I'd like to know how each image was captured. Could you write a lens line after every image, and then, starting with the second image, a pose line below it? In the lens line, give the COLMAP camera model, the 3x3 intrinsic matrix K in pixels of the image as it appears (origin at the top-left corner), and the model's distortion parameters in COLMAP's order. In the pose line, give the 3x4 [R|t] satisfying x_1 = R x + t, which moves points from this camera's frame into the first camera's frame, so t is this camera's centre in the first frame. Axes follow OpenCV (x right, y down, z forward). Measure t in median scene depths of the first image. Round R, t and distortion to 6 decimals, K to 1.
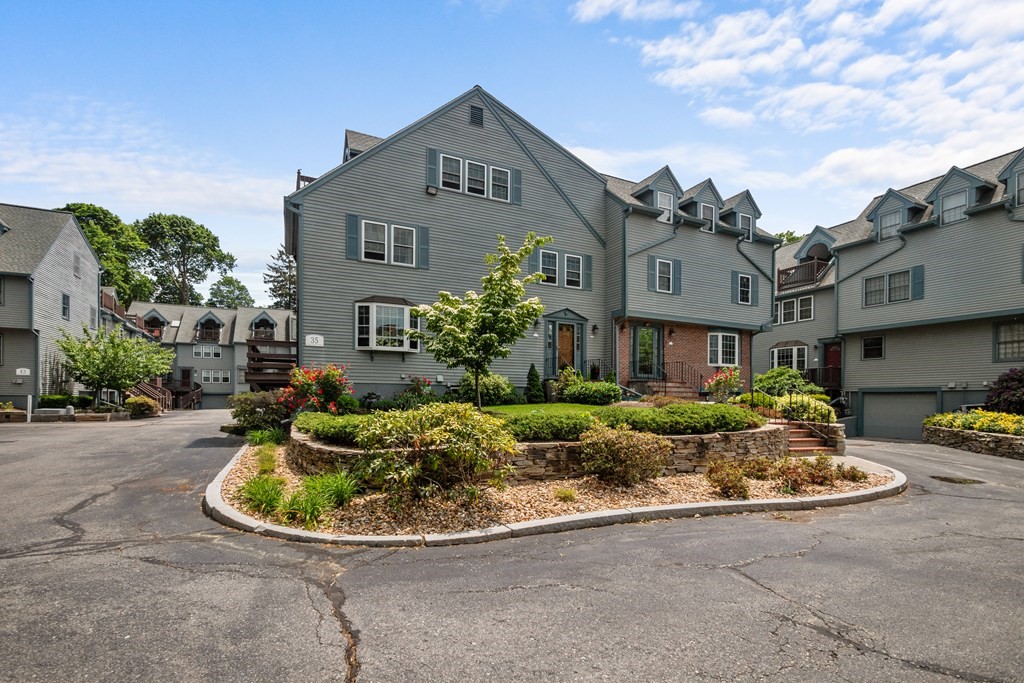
lens RADIAL K [[447.3, 0, 505.4], [0, 447.3, 396.8], [0, 0, 1]] dist [-0.001539, 0.000982]
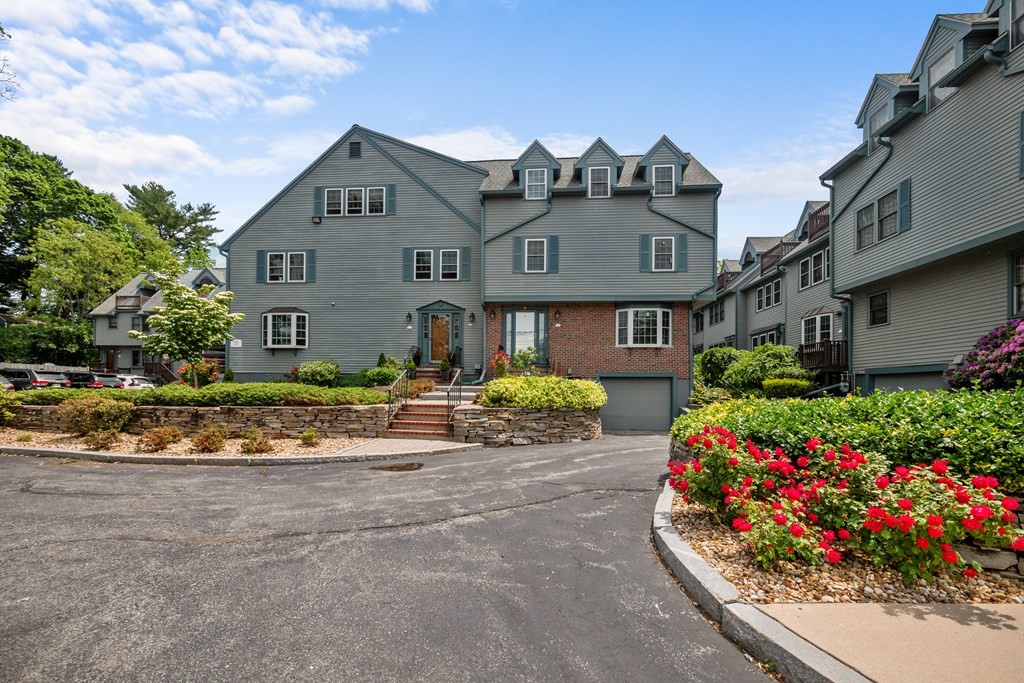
lens RADIAL K [[447.3, 0, 514.7], [0, 447.3, 388.1], [0, 0, 1]] dist [-0.001539, 0.000982]
pose [[0.868412, -0.005187, -0.495816, 0.808796], [-0.002523, 0.999886, -0.014879, 0.027794], [0.495837, 0.014172, 0.868300, 0.157429]]
